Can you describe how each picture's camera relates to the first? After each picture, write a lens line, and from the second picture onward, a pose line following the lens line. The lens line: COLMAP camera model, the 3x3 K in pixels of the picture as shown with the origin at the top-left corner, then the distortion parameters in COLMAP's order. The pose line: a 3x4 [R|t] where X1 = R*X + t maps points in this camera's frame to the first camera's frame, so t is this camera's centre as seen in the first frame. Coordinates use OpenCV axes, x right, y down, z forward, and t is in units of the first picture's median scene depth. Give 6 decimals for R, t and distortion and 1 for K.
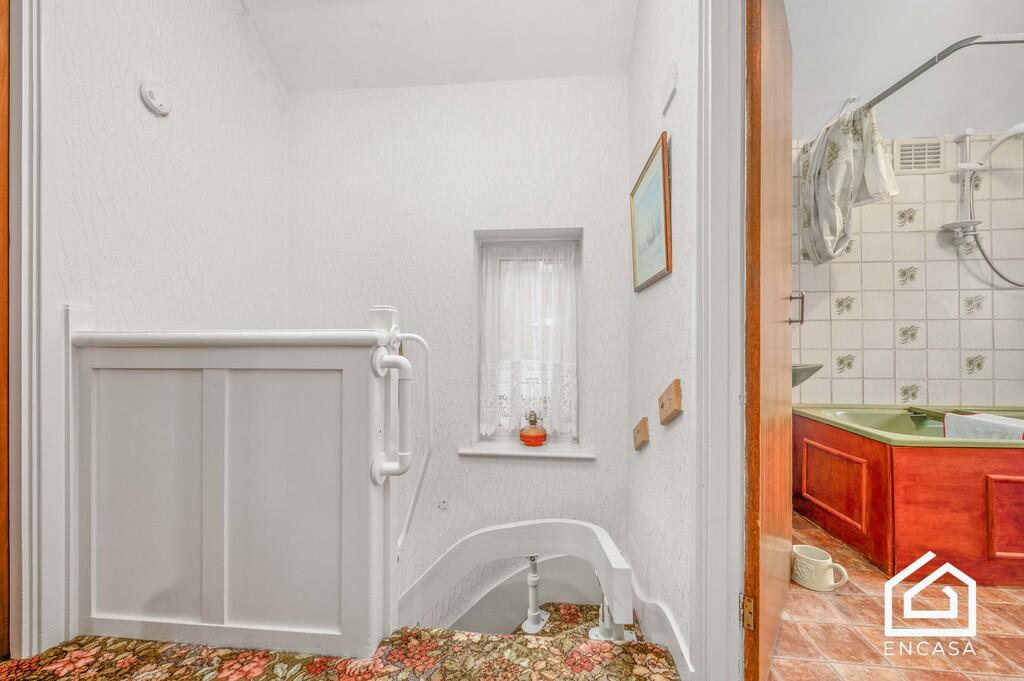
lens RADIAL K [[413.1, 0, 512.0], [0, 413.1, 340.5], [0, 0, 1]] dist [0.000221, -0.000021]
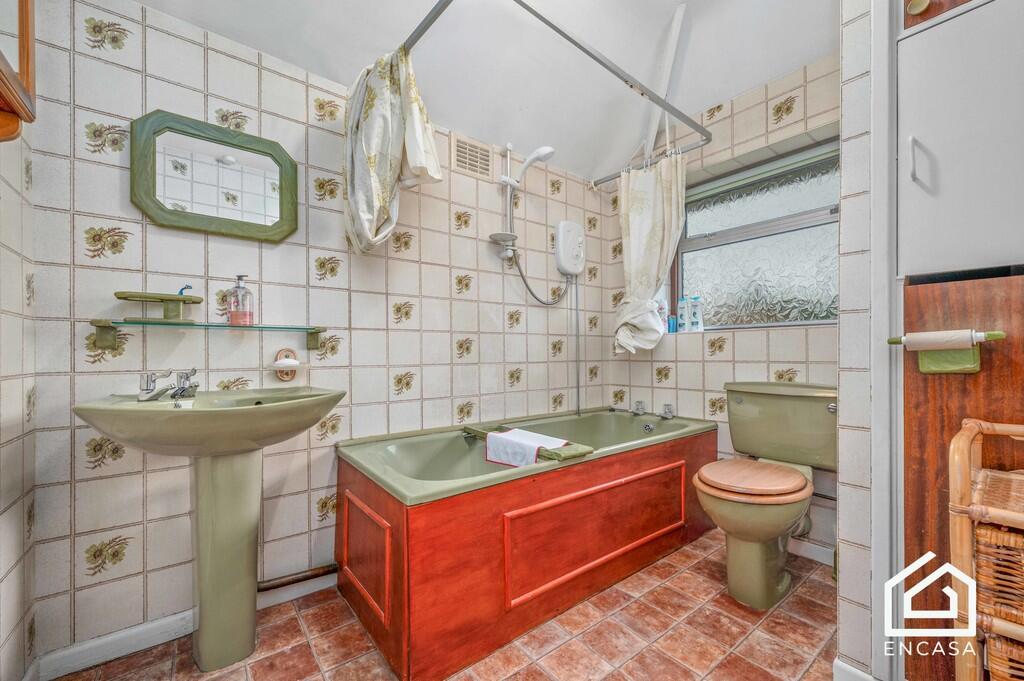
lens RADIAL K [[411.7, 0, 511.2], [0, 411.7, 353.2], [0, 0, 1]] dist [-0.000165, -0.000005]
pose [[0.723229, -0.005681, 0.690584, 0.410287], [0.002903, 0.999982, 0.005187, -0.007322], [-0.690602, -0.001747, 0.723233, 0.268760]]
